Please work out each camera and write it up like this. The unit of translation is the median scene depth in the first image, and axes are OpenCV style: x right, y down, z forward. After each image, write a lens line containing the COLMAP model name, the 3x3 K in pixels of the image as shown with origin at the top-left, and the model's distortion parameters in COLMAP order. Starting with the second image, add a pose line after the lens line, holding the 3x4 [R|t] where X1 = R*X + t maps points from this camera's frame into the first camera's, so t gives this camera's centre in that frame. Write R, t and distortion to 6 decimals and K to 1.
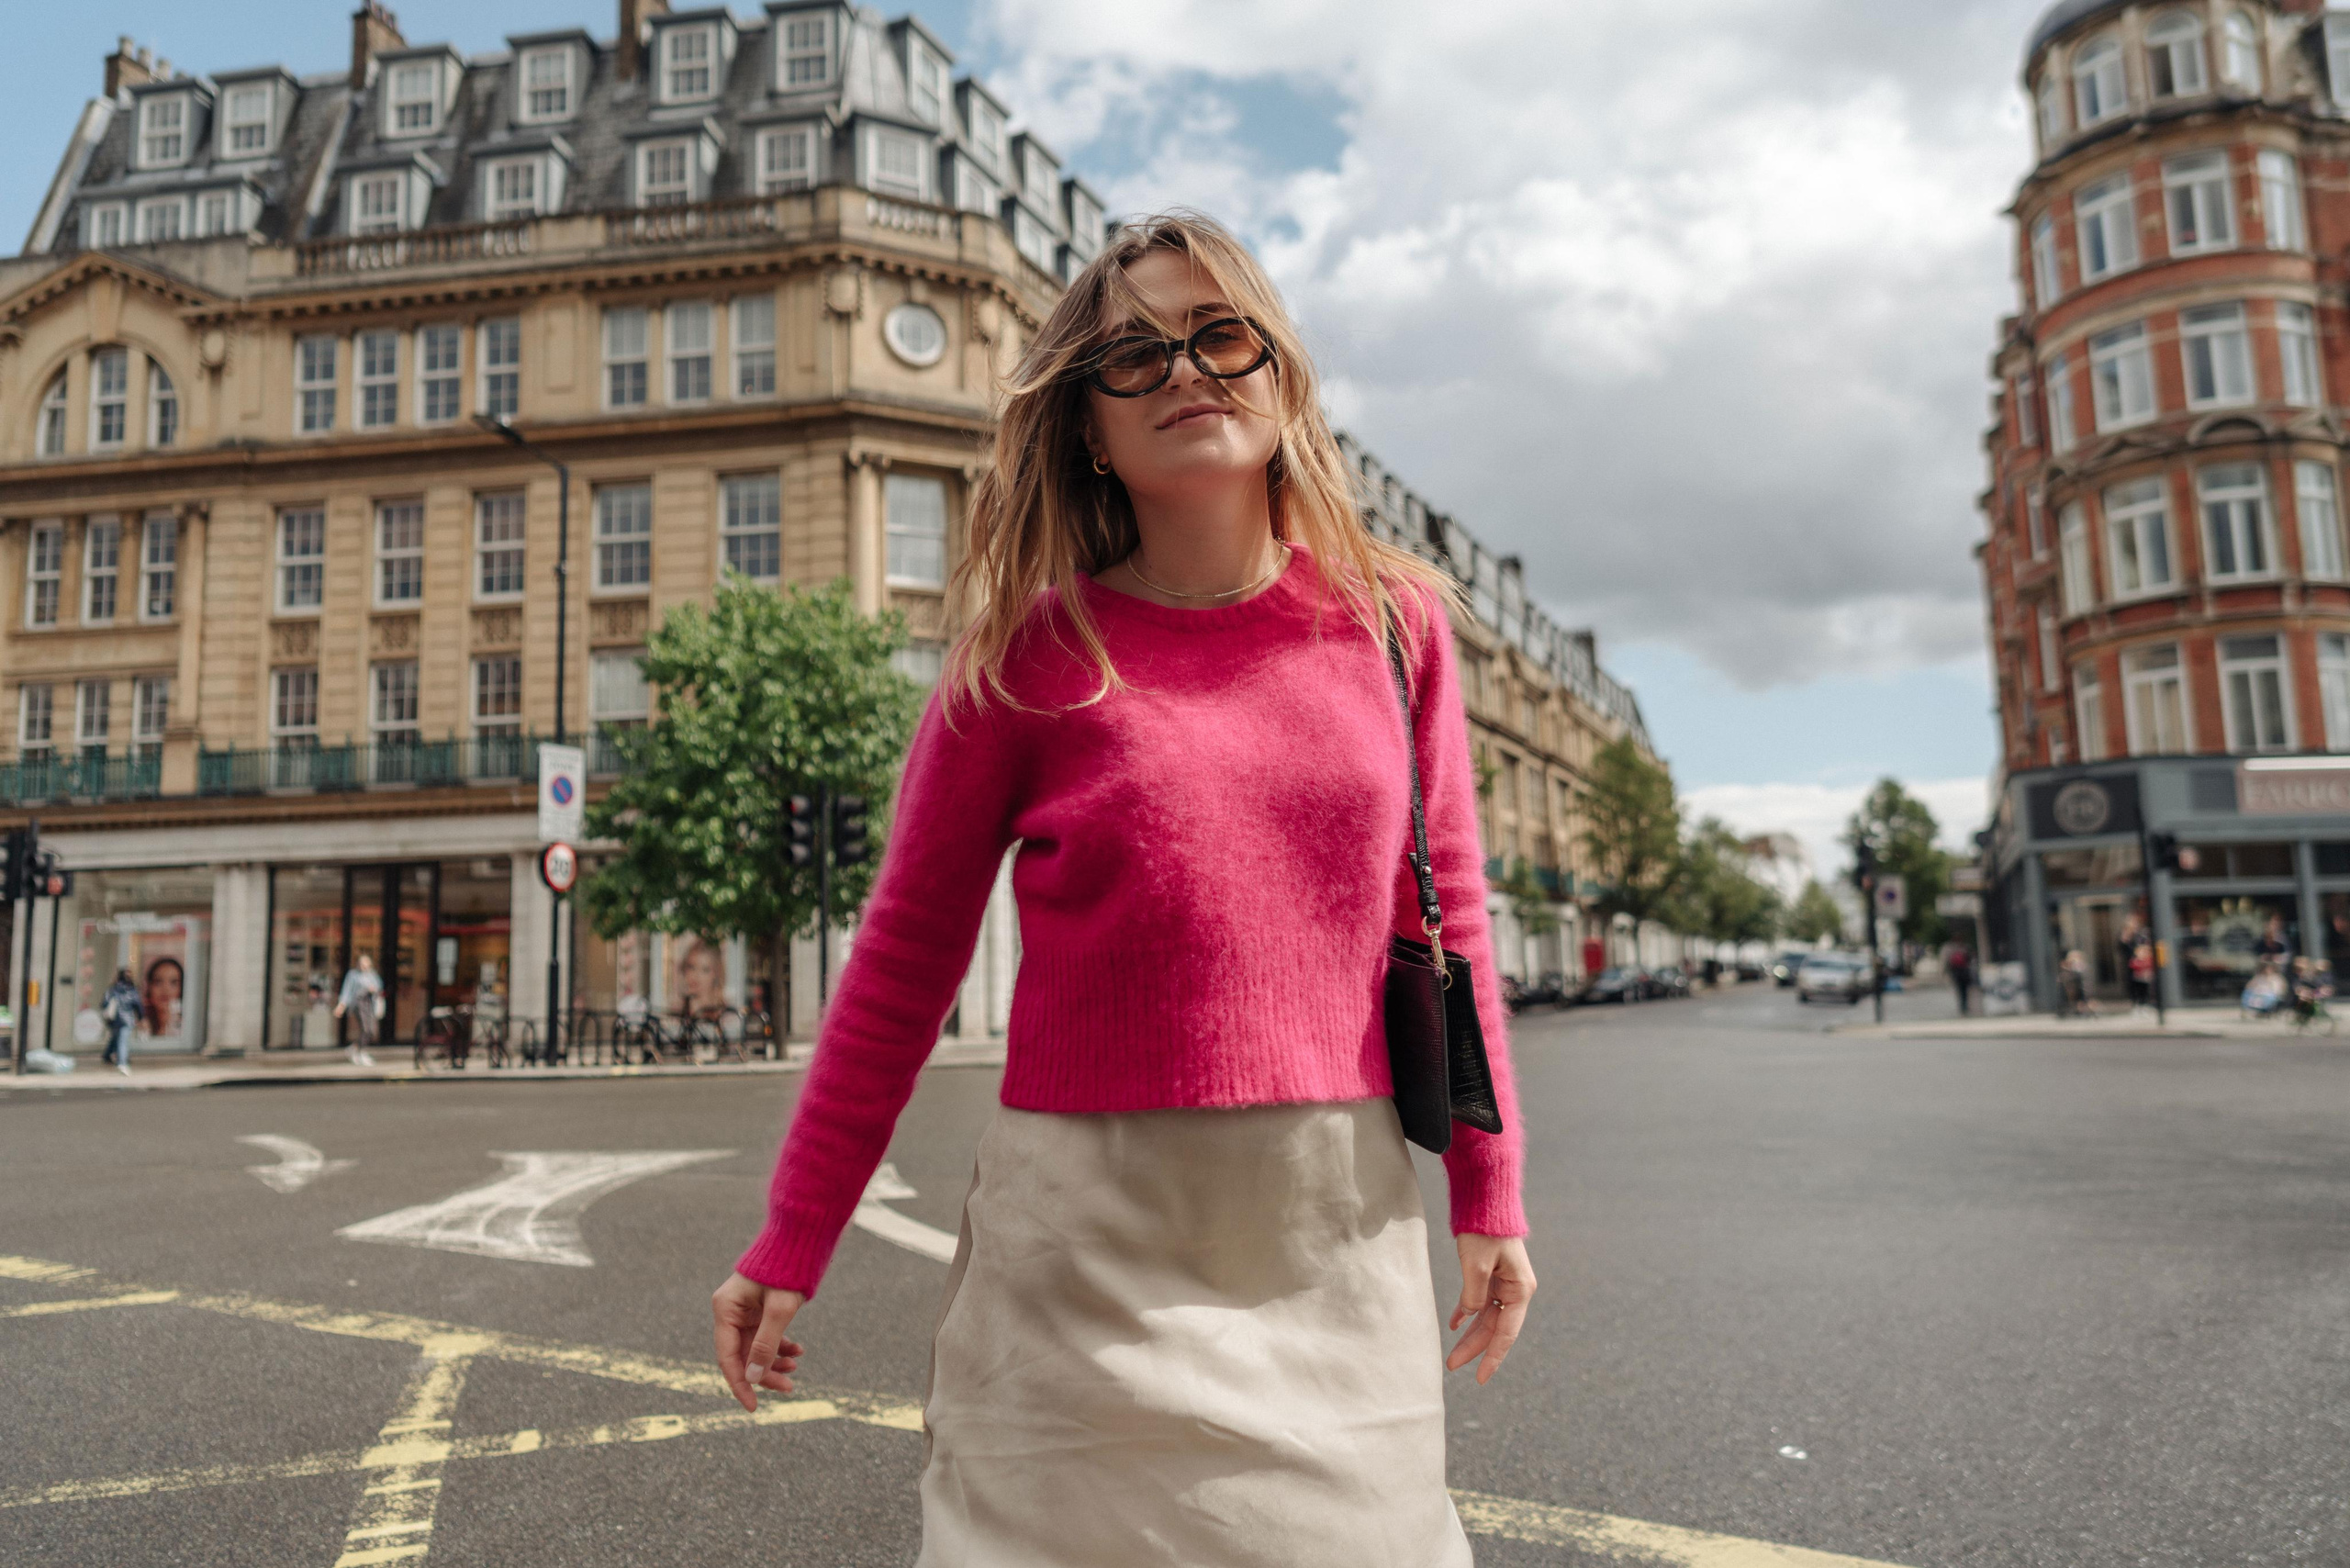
lens RADIAL K [[1606.6, 0, 1160.3], [0, 1606.6, 795.0], [0, 0, 1]] dist [0.000973, 0.000084]
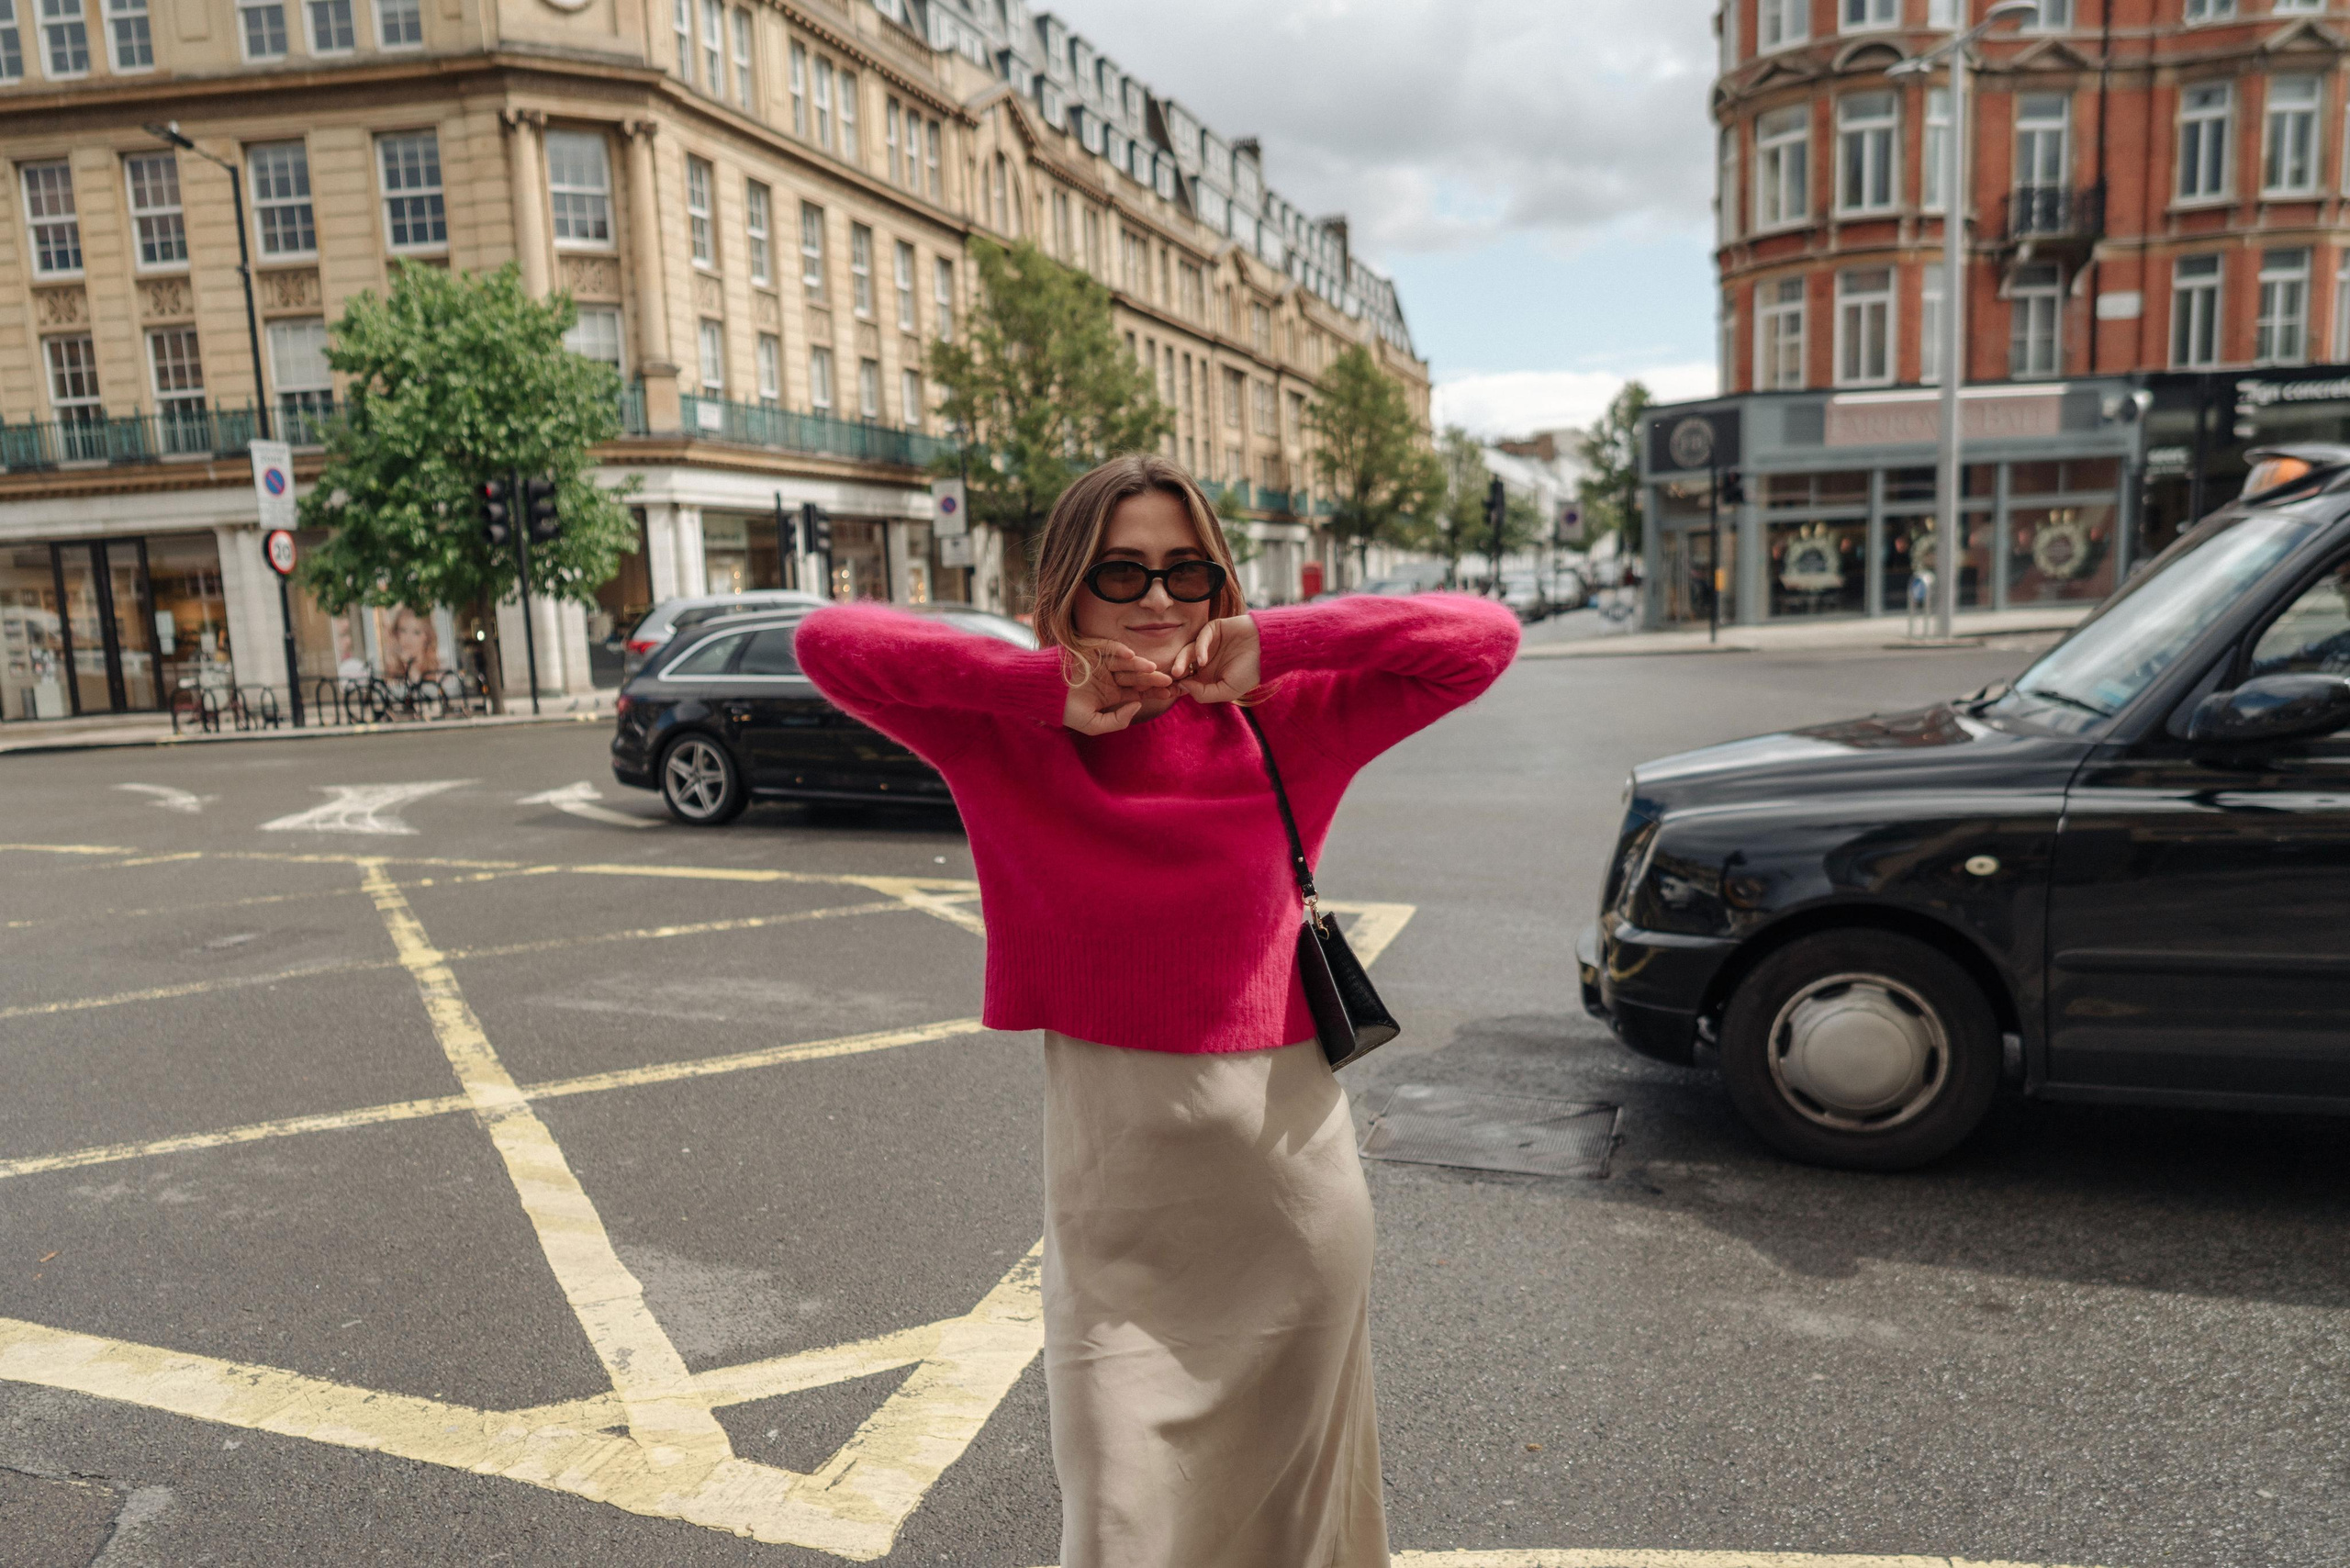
lens RADIAL K [[1743.7, 0, 1037.9], [0, 1743.7, 864.6], [0, 0, 1]] dist [-0.001642, 0.002211]
pose [[0.996605, -0.041309, 0.071221, 0.038489], [0.021543, 0.965722, 0.258682, -0.032293], [-0.079466, -0.256269, 0.963333, -0.183243]]
